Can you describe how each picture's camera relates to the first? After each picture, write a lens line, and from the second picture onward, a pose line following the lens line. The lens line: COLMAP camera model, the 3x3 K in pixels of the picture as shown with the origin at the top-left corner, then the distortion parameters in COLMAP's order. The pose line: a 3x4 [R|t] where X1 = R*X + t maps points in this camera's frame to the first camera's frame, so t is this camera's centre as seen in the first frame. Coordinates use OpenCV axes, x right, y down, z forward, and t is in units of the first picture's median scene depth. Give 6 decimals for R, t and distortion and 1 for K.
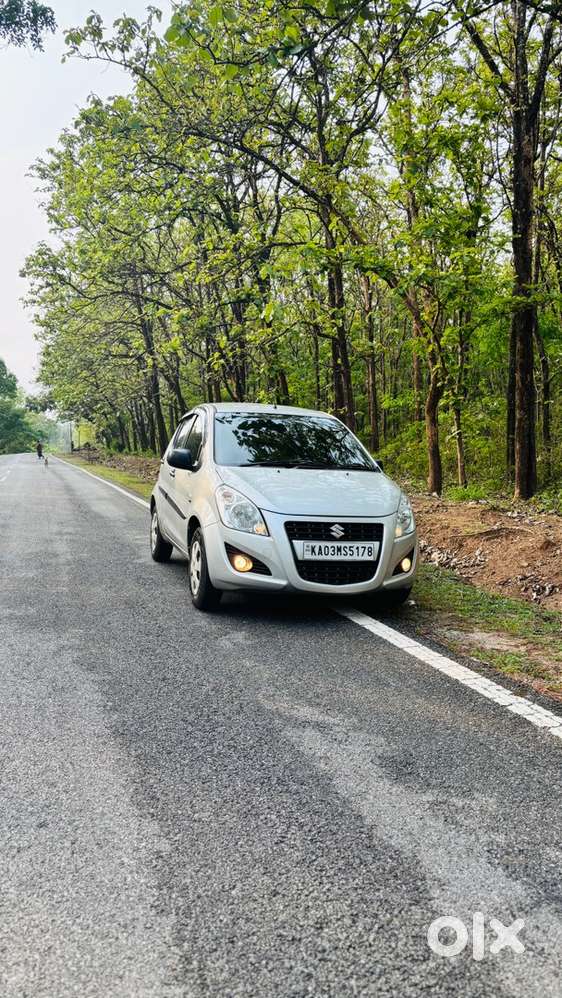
lens RADIAL K [[808.1, 0, 282.2], [0, 808.1, 501.8], [0, 0, 1]] dist [0.045739, -0.069099]
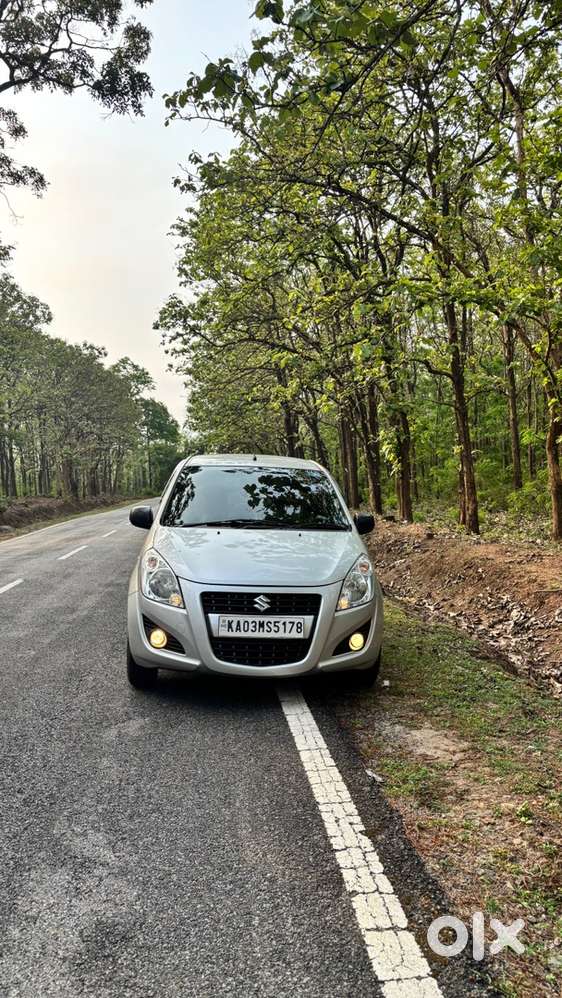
lens RADIAL K [[808.1, 0, 301.0], [0, 808.1, 479.1], [0, 0, 1]] dist [0.045739, -0.069099]
pose [[0.981872, -0.016484, -0.188830, 0.269682], [0.002436, 0.997227, -0.074385, -0.031122], [0.189532, 0.072576, 0.979189, 0.142455]]
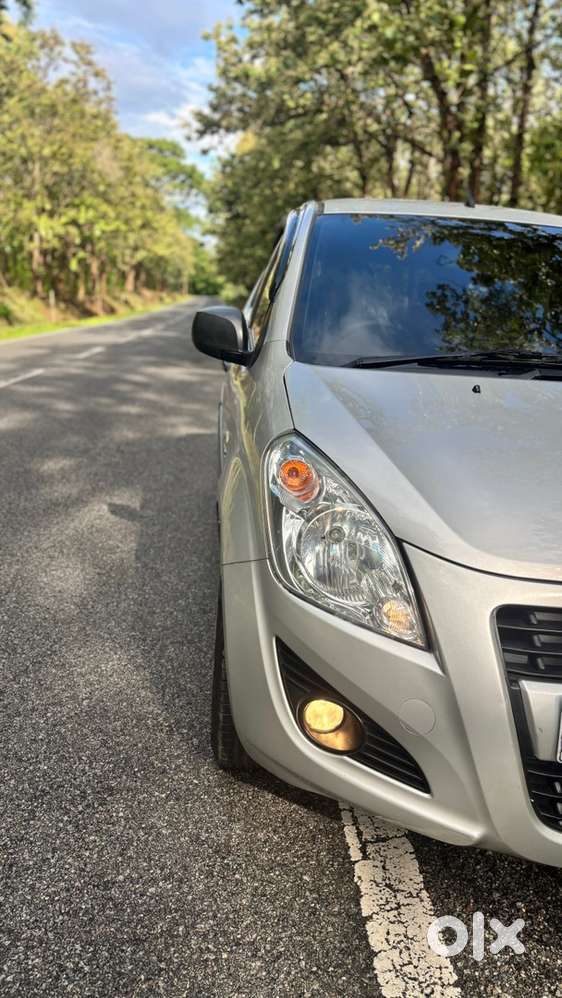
lens RADIAL K [[808.1, 0, 274.2], [0, 808.1, 509.0], [0, 0, 1]] dist [0.045739, -0.069099]
pose [[0.974460, 0.072918, -0.212393, -0.012303], [-0.032110, 0.981338, 0.189589, -0.051140], [0.222254, -0.177927, 0.958616, 0.714418]]
